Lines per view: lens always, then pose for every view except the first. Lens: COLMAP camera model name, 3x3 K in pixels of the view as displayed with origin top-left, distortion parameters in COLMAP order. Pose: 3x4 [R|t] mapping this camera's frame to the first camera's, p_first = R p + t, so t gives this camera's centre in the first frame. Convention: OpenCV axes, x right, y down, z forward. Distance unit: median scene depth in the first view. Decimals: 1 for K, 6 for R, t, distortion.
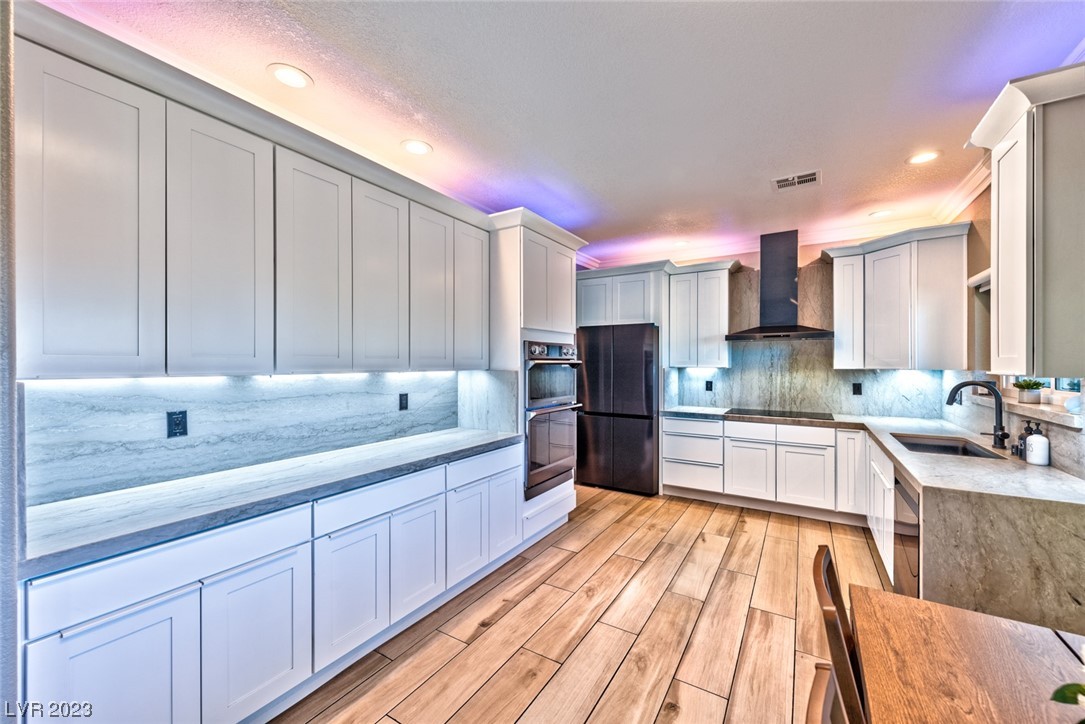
lens RADIAL K [[430.0, 0, 538.2], [0, 430.0, 361.4], [0, 0, 1]] dist [0.006603, -0.001935]
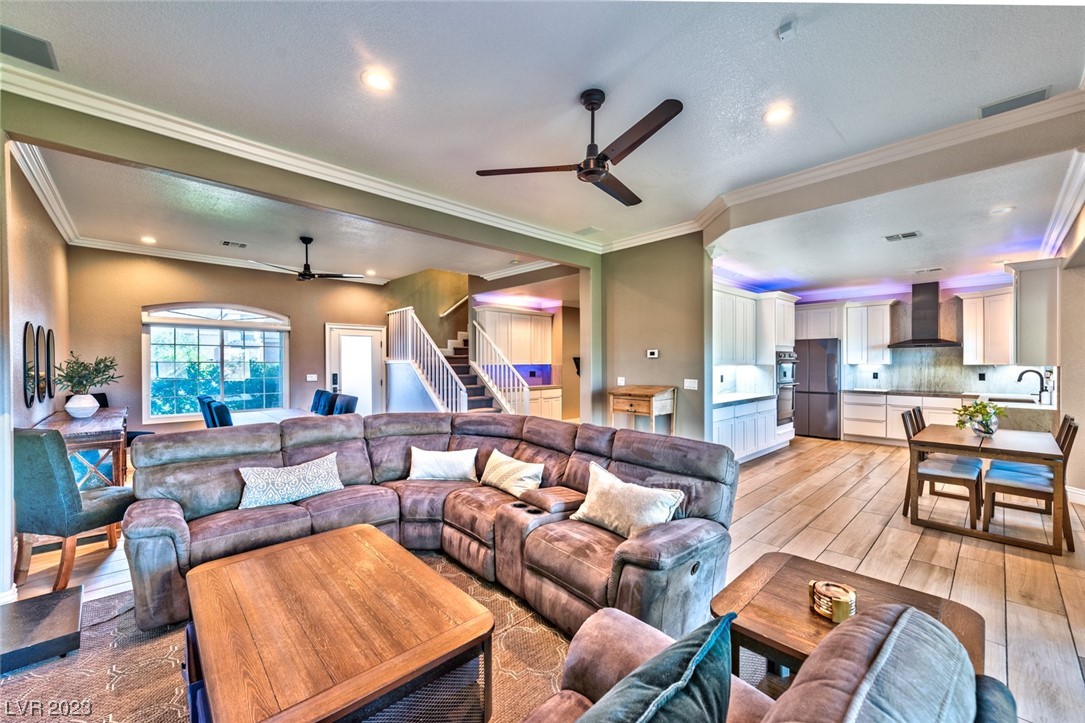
lens RADIAL K [[430.0, 0, 544.5], [0, 430.0, 364.0], [0, 0, 1]] dist [0.006603, -0.001935]
pose [[0.965382, -0.001774, -0.260835, -0.407414], [0.004280, 0.999950, 0.009042, -0.006492], [0.260806, -0.009845, 0.965341, -0.950301]]
